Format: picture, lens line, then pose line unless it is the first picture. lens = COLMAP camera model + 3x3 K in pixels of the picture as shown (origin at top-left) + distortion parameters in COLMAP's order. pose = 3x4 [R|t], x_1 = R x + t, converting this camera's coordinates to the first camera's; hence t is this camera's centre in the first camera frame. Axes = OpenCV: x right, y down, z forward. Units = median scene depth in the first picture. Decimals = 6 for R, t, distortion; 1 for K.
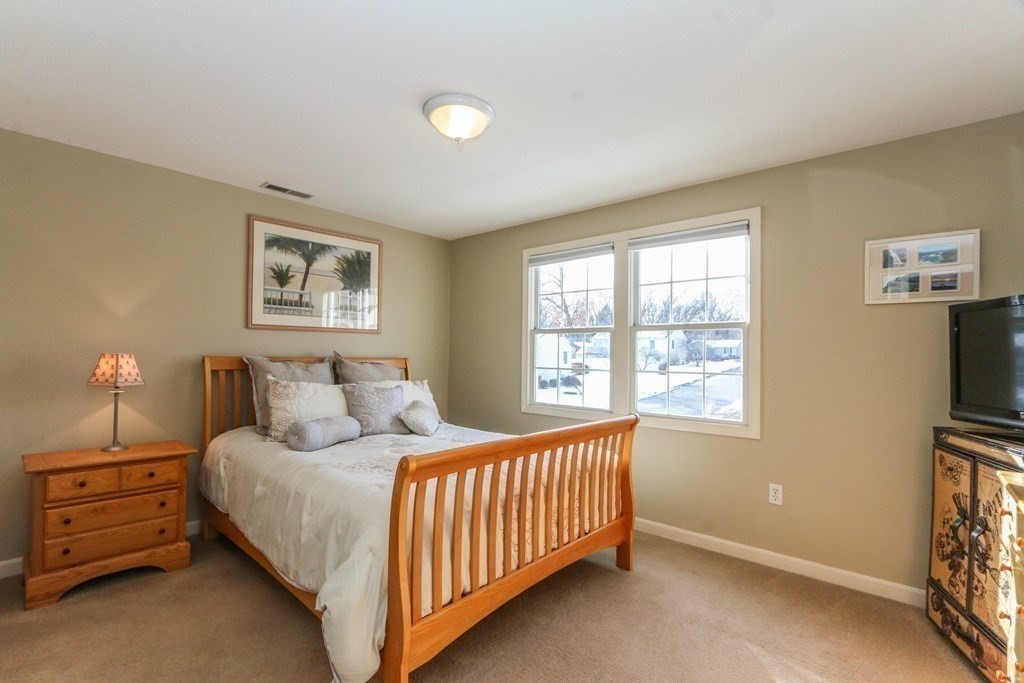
lens RADIAL K [[484.1, 0, 513.0], [0, 484.1, 349.1], [0, 0, 1]] dist [-0.019788, 0.003921]
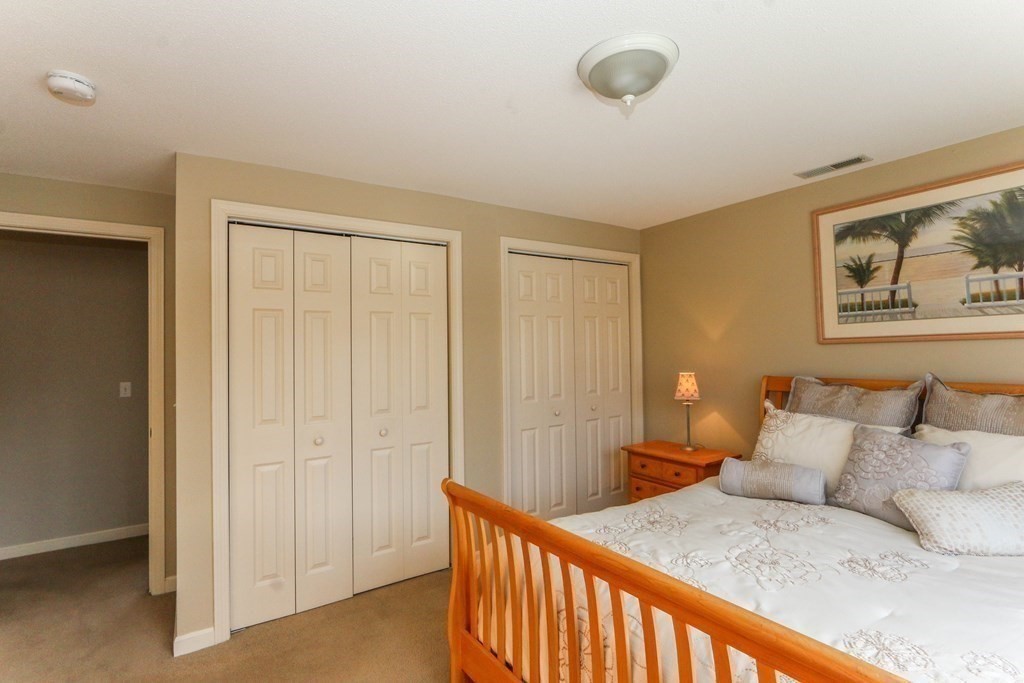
lens RADIAL K [[484.1, 0, 509.1], [0, 484.1, 348.3], [0, 0, 1]] dist [-0.019788, 0.003921]
pose [[-0.241511, -0.026915, -0.970025, 0.384171], [0.020830, 0.999241, -0.032912, -0.017746], [0.970174, -0.028154, -0.240767, 0.633558]]
